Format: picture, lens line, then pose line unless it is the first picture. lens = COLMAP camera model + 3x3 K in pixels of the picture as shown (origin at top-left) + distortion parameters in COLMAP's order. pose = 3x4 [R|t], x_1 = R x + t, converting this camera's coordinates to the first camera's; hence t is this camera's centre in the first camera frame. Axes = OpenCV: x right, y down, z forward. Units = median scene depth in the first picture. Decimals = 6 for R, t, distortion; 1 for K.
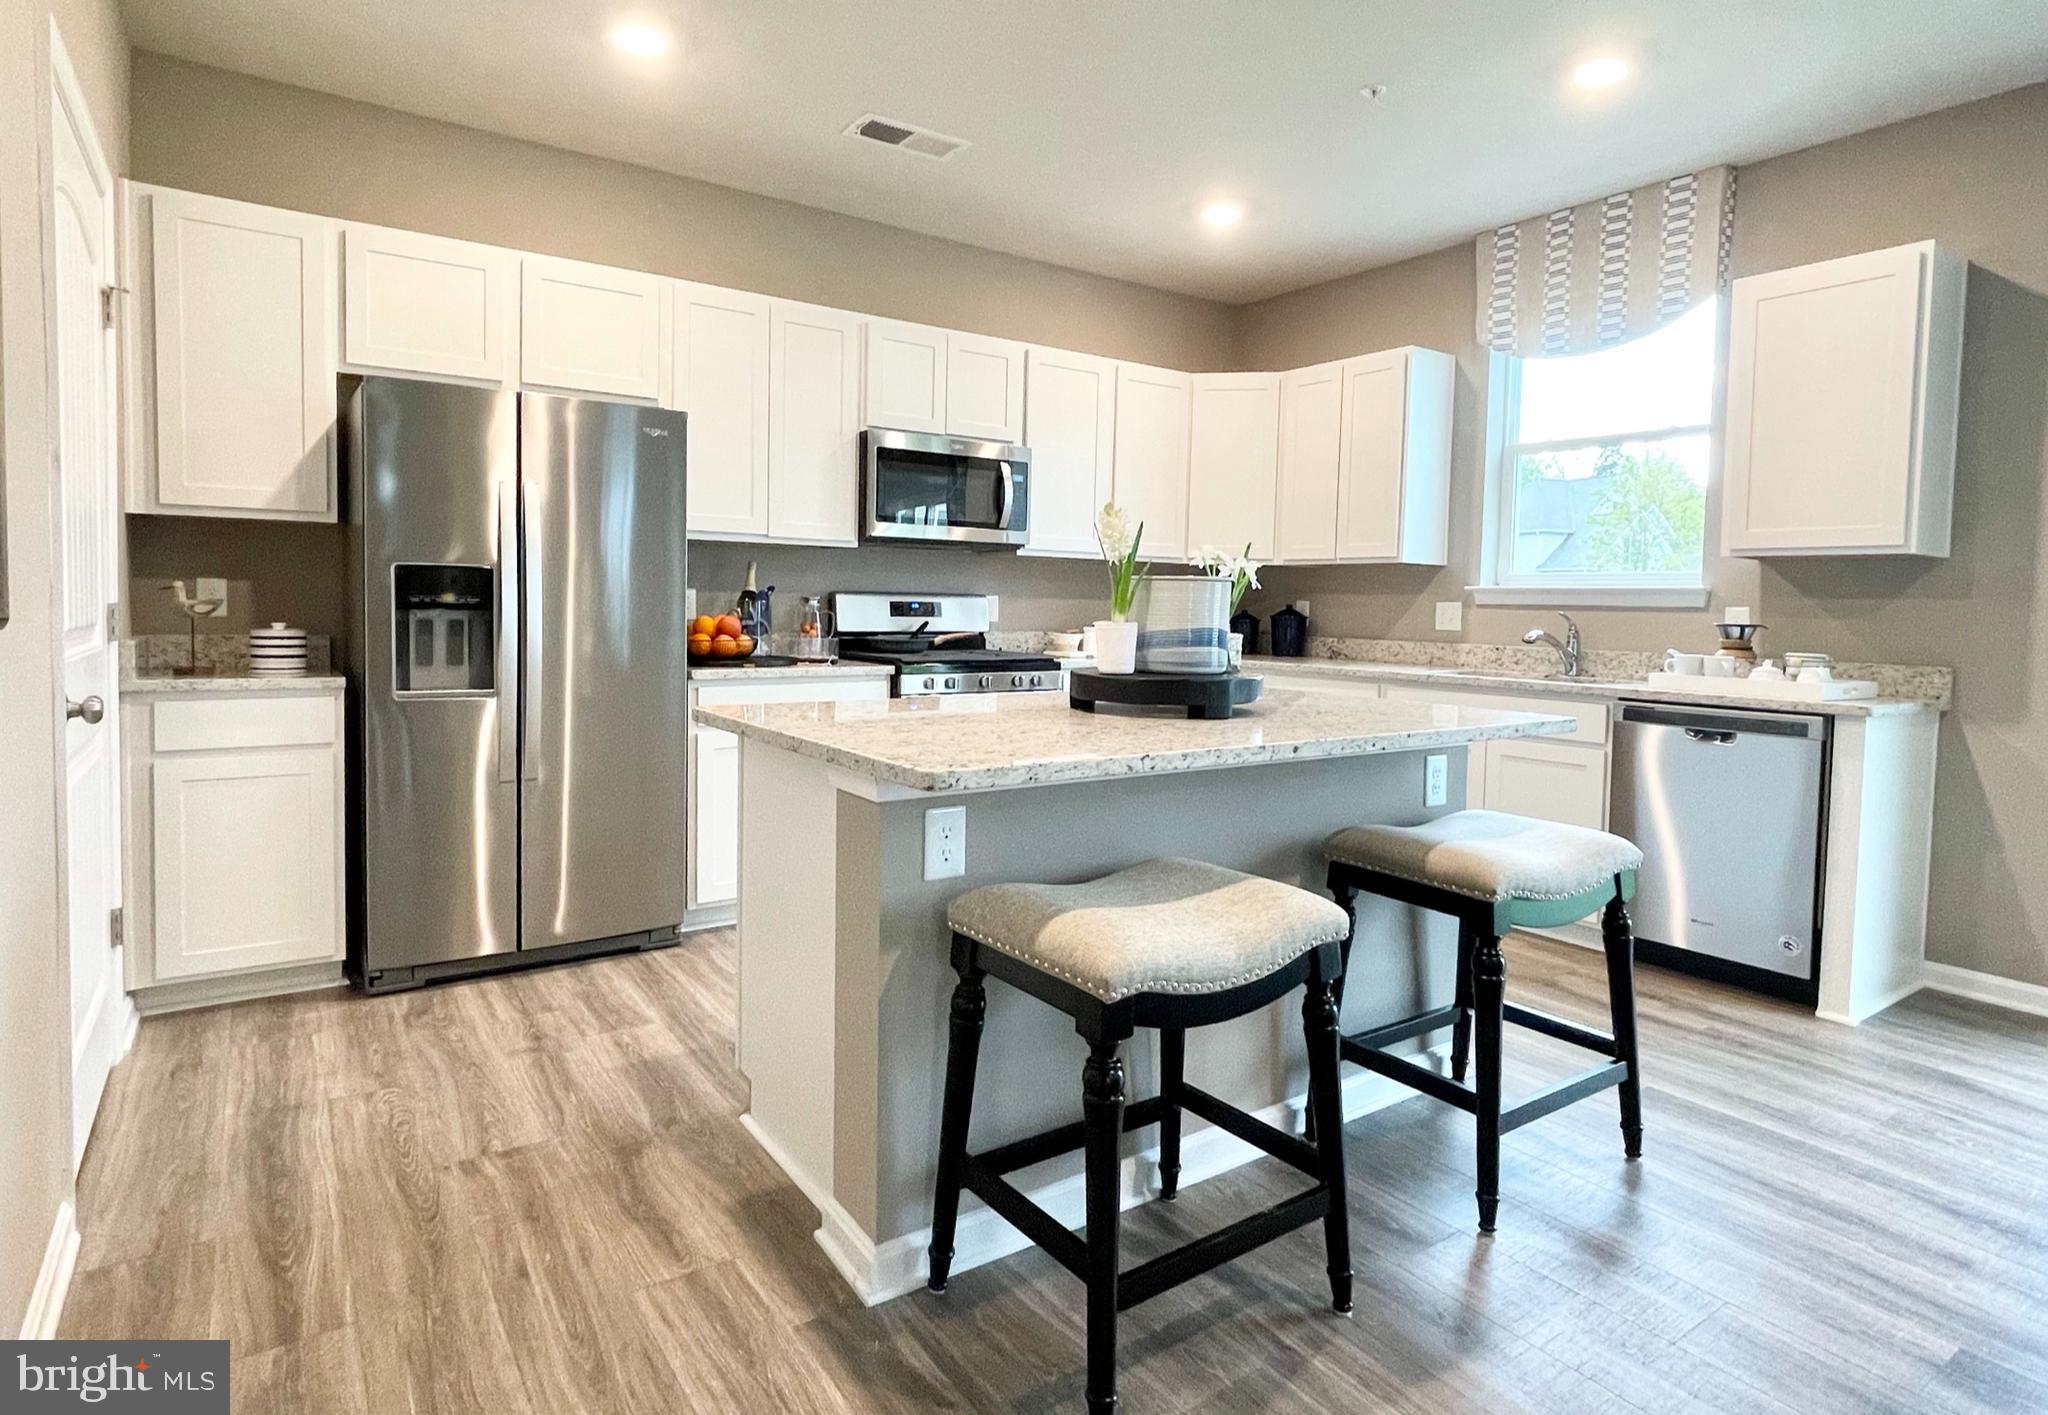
lens RADIAL K [[1102.0, 0, 1028.7], [0, 1102.0, 659.8], [0, 0, 1]] dist [-0.007550, -0.001015]
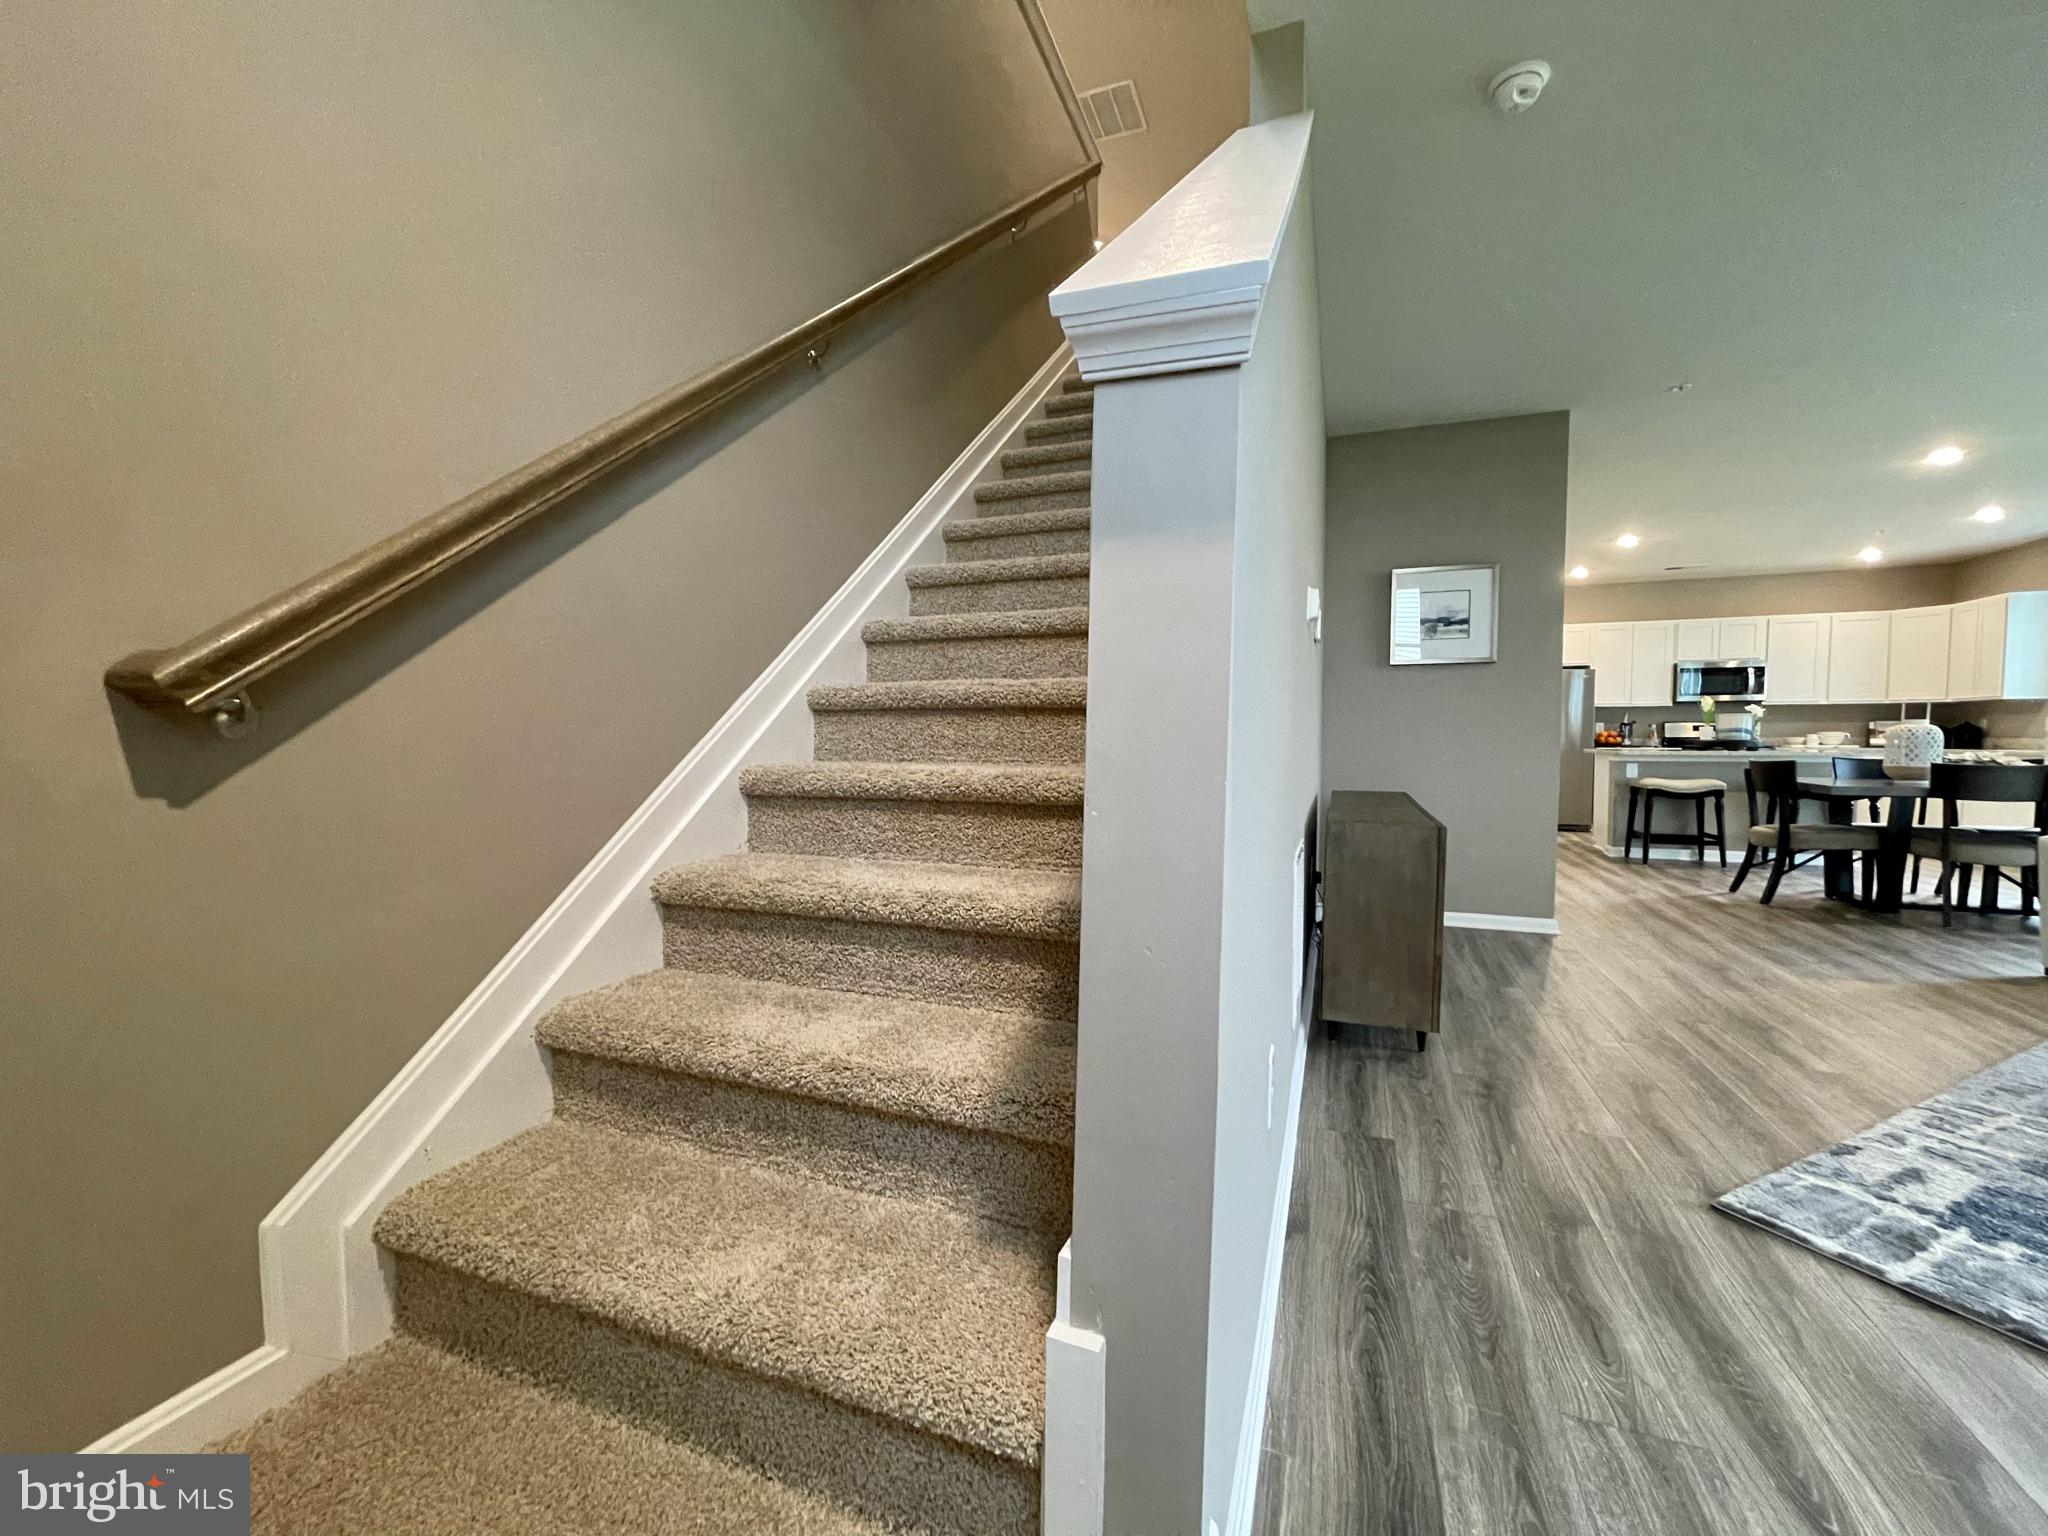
lens RADIAL K [[833.6, 0, 1017.7], [0, 833.6, 774.8], [0, 0, 1]] dist [0.001993, 0.000342]
pose [[0.555130, 0.019282, -0.831540, 0.767375], [-0.030671, 0.999526, 0.002702, 0.130492], [0.831198, 0.024005, 0.555458, -1.717586]]
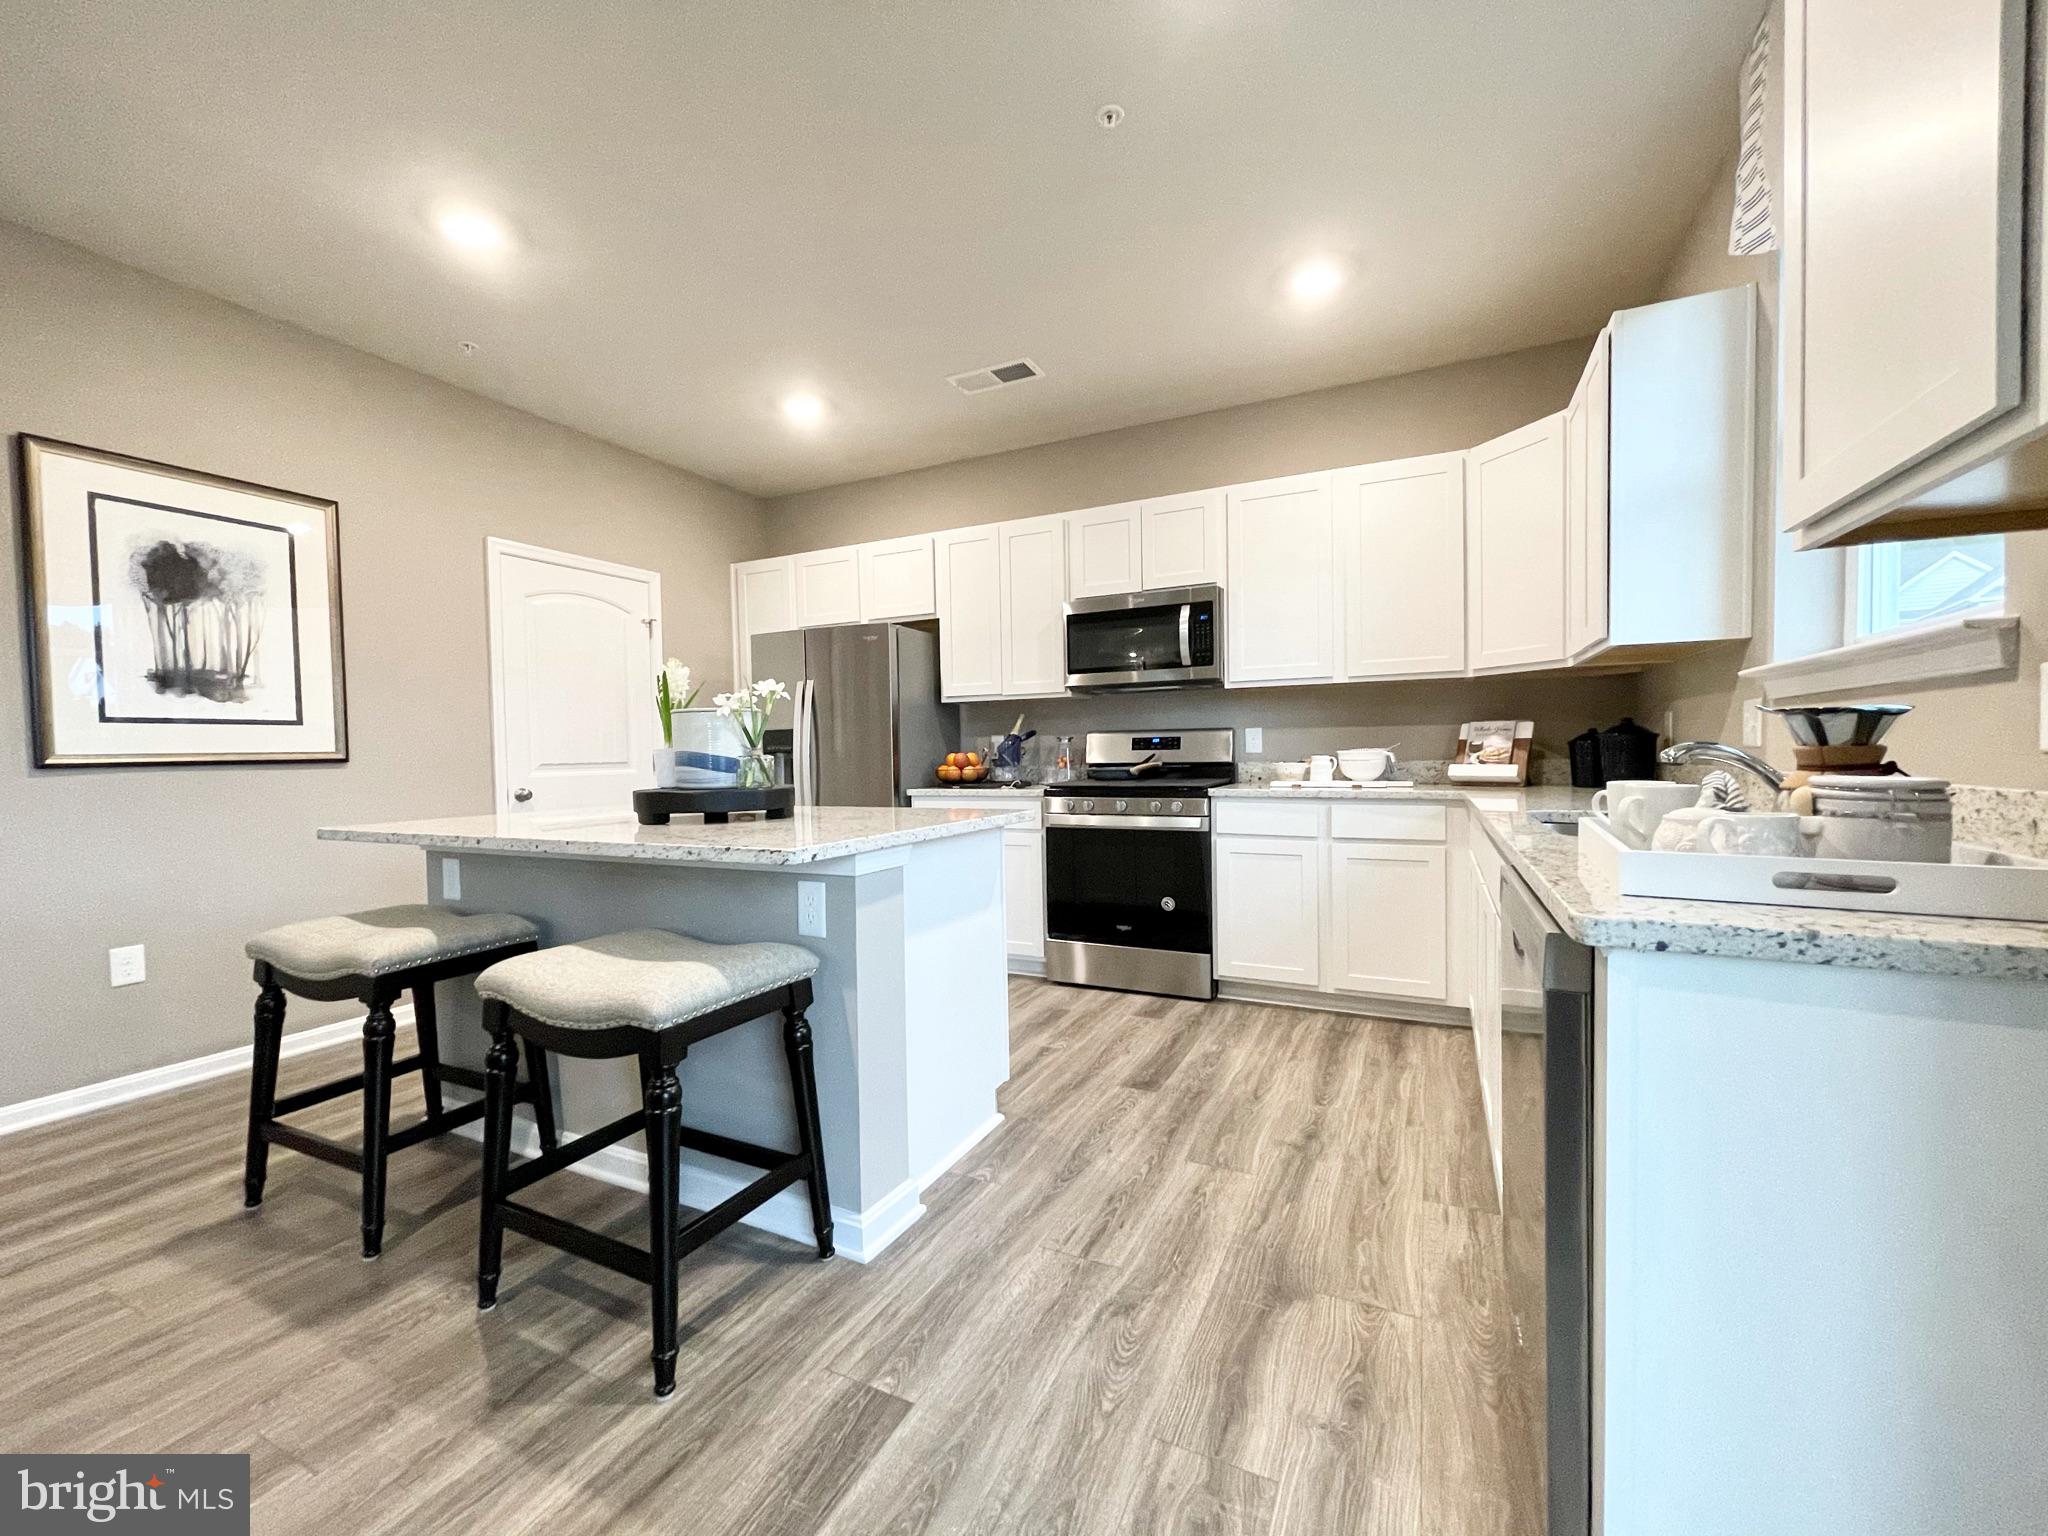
lens RADIAL K [[833.6, 0, 1014.7], [0, 833.6, 778.8], [0, 0, 1]] dist [0.001993, 0.000342]
pose [[0.480734, 0.000109, -0.876866, 0.751766], [-0.016214, 0.999830, -0.008765, 0.002125], [0.876716, 0.018431, 0.480654, 0.559479]]
